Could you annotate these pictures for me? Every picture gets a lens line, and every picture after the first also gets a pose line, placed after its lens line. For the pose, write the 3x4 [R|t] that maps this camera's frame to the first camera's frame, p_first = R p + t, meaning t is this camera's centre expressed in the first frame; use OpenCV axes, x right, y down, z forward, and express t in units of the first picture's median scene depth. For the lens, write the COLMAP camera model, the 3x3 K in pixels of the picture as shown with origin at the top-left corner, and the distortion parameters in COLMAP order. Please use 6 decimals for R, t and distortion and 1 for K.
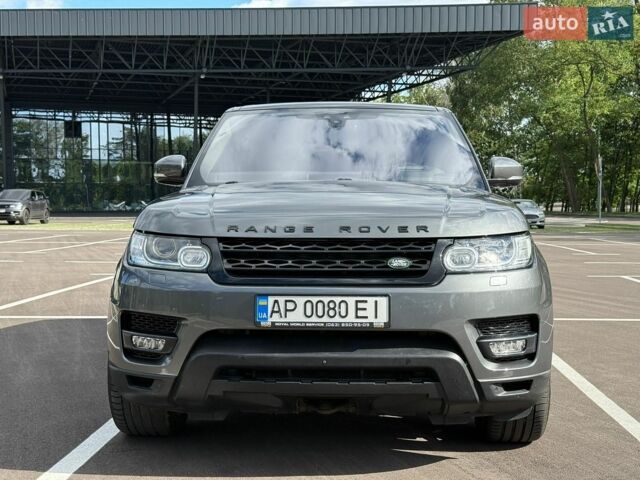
lens RADIAL K [[889.8, 0, 313.6], [0, 889.8, 260.7], [0, 0, 1]] dist [0.130212, 0.000000]
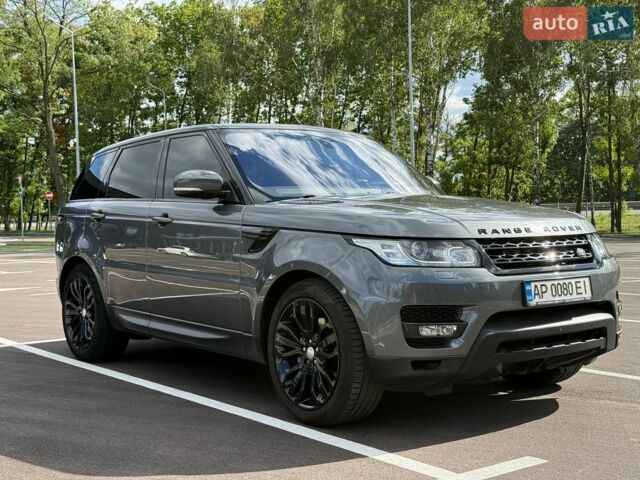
lens RADIAL K [[889.8, 0, 320.2], [0, 889.8, 240.3], [0, 0, 1]] dist [0.130212, 0.000000]
pose [[0.749409, -0.026610, 0.661573, -1.111143], [0.054758, 0.998260, -0.021875, -0.008917], [-0.659840, 0.052620, 0.749562, 0.224259]]
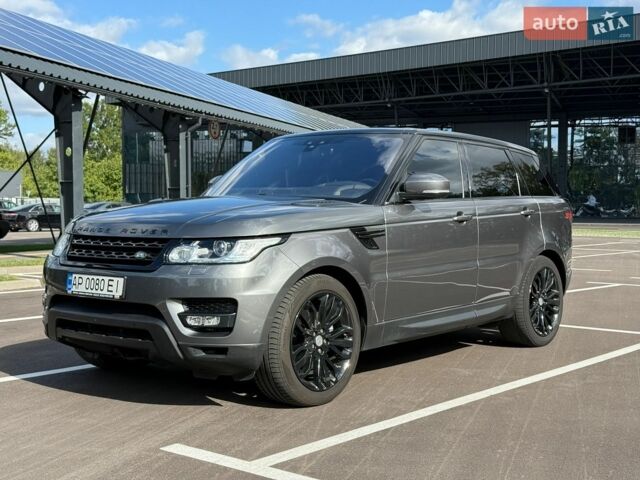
lens RADIAL K [[889.8, 0, 315.0], [0, 889.8, 242.1], [0, 0, 1]] dist [0.130212, 0.000000]
pose [[0.818024, 0.028598, -0.574472, 1.140272], [-0.044788, 0.998898, -0.014050, -0.010917], [0.573437, 0.037223, 0.818404, -0.015201]]
